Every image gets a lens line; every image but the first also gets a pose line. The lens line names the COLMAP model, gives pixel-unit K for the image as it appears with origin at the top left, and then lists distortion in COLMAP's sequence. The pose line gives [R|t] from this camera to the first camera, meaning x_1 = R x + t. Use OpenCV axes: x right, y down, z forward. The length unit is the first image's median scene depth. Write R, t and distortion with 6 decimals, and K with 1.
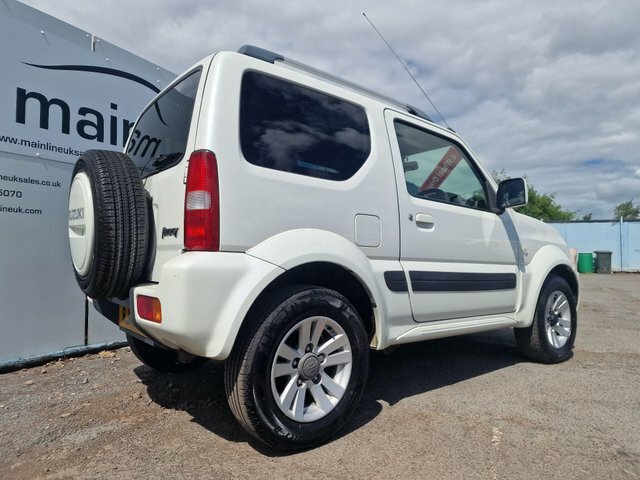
lens RADIAL K [[429.7, 0, 320.5], [0, 429.7, 233.9], [0, 0, 1]] dist [0.064905, -0.057119]
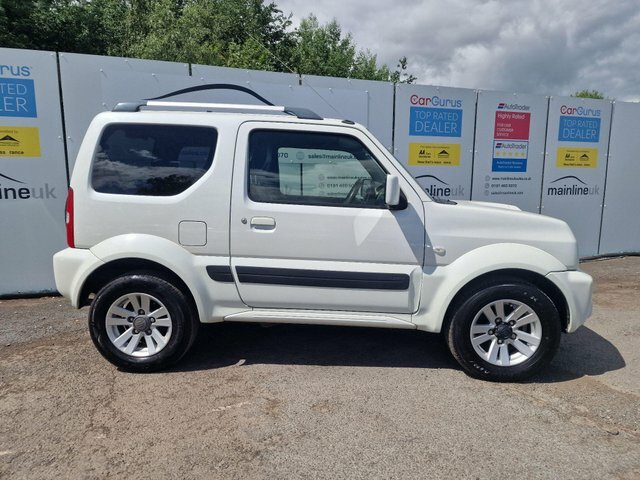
lens RADIAL K [[429.7, 0, 320.7], [0, 429.7, 243.9], [0, 0, 1]] dist [0.064905, -0.057119]
pose [[0.749698, 0.090995, -0.655495, 1.134667], [0.027015, 0.985468, 0.167700, -0.166784], [0.661229, -0.143433, 0.736345, 0.262540]]
